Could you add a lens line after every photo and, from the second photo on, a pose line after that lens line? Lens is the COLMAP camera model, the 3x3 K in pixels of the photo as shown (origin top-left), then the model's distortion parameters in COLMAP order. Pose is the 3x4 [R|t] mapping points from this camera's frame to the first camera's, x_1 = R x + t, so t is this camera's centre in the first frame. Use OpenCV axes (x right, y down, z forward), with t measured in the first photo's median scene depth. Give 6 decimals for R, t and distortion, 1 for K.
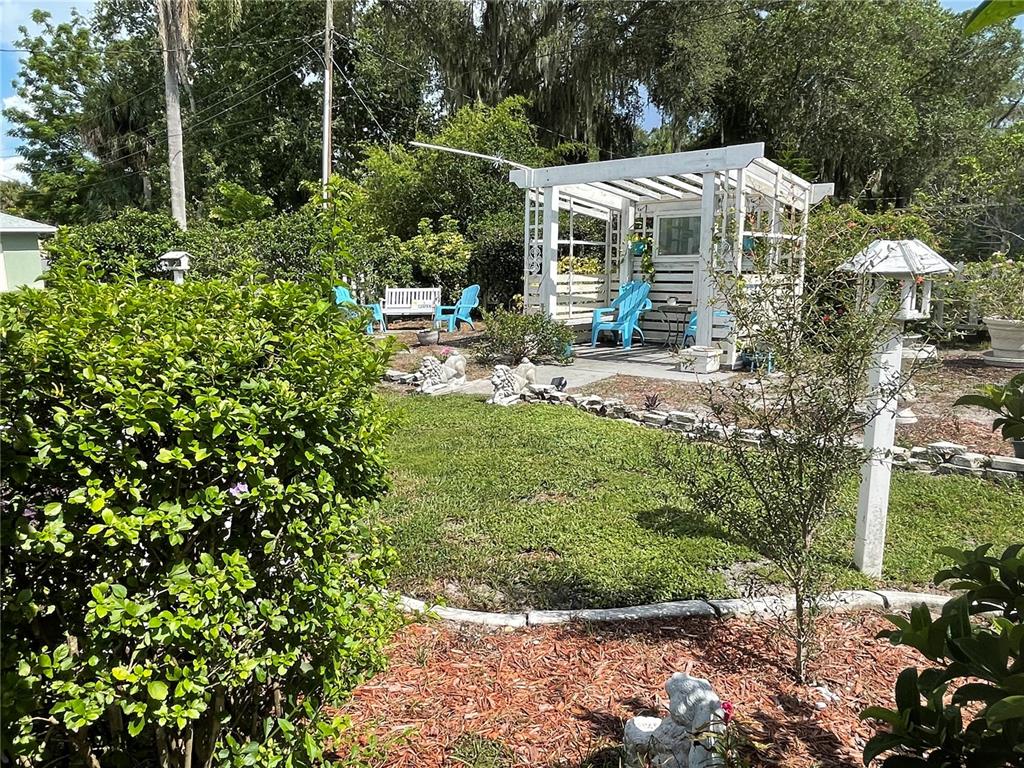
lens RADIAL K [[735.3, 0, 512.0], [0, 735.3, 384.0], [0, 0, 1]] dist [-0.007245, -0.007735]
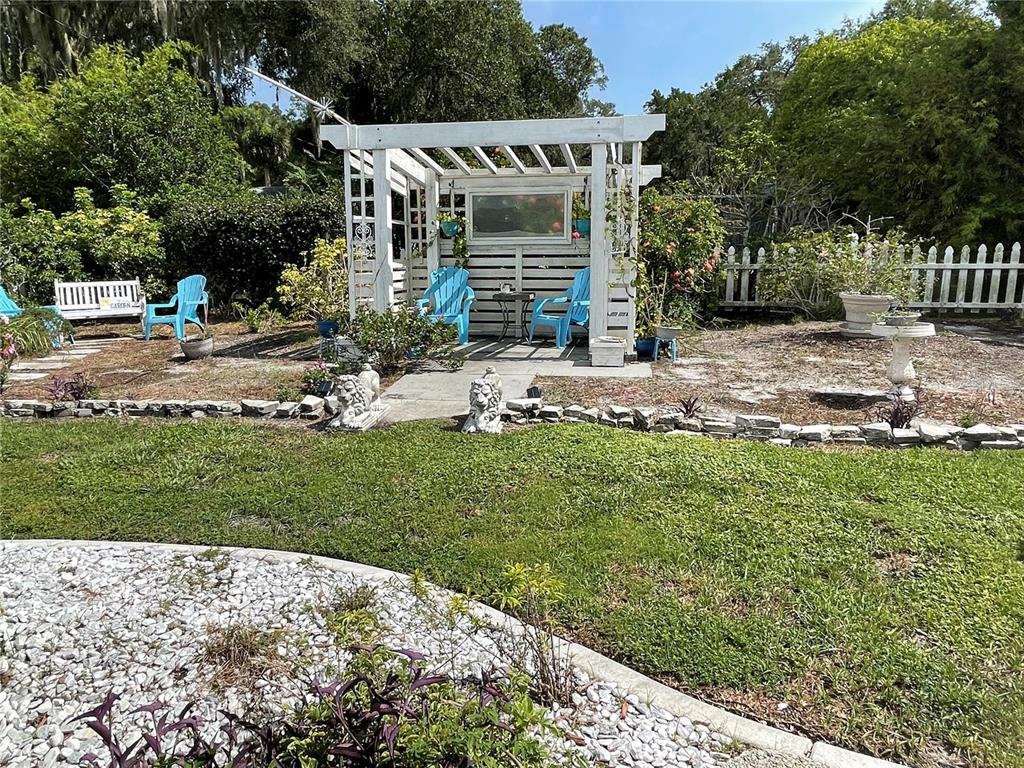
lens RADIAL K [[735.3, 0, 512.0], [0, 735.3, 384.0], [0, 0, 1]] dist [-0.007245, -0.007735]
pose [[0.848142, -0.094534, 0.521267, -0.234603], [0.086370, 0.995460, 0.040001, -0.029457], [-0.522681, 0.011095, 0.852456, 0.214668]]
